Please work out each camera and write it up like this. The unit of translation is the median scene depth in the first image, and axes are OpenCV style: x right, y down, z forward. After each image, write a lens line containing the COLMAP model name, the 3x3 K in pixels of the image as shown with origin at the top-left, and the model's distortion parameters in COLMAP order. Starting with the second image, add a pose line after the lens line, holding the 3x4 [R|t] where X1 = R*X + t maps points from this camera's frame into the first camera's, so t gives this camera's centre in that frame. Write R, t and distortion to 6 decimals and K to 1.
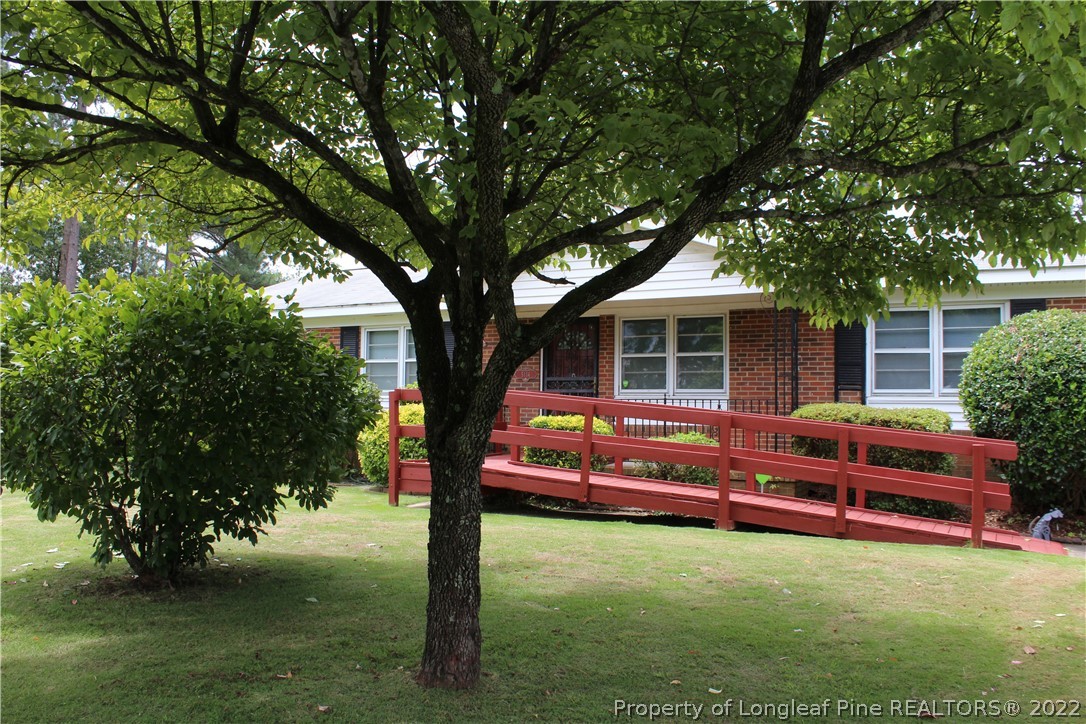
lens RADIAL K [[894.6, 0, 542.2], [0, 894.6, 361.9], [0, 0, 1]] dist [-0.125122, 0.053097]
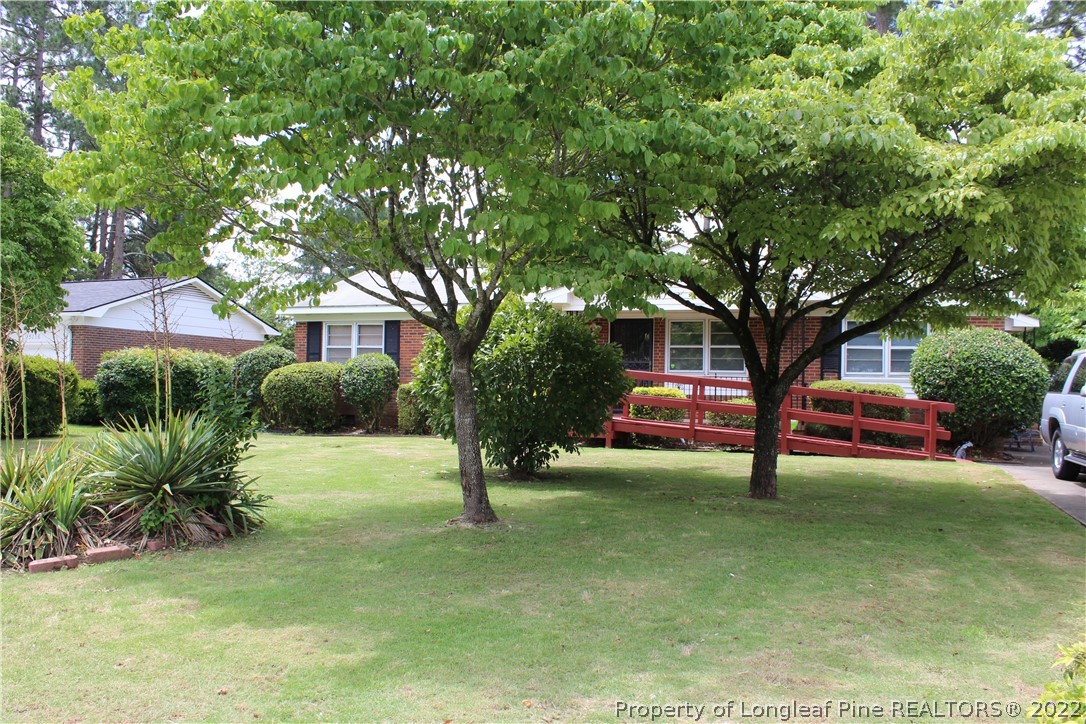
lens RADIAL K [[894.6, 0, 543.8], [0, 894.6, 364.8], [0, 0, 1]] dist [-0.125122, 0.053097]
pose [[0.987418, 0.011623, 0.157707, -0.490004], [-0.015614, 0.999588, 0.024086, -0.012987], [-0.157362, -0.026245, 0.987192, -0.553131]]
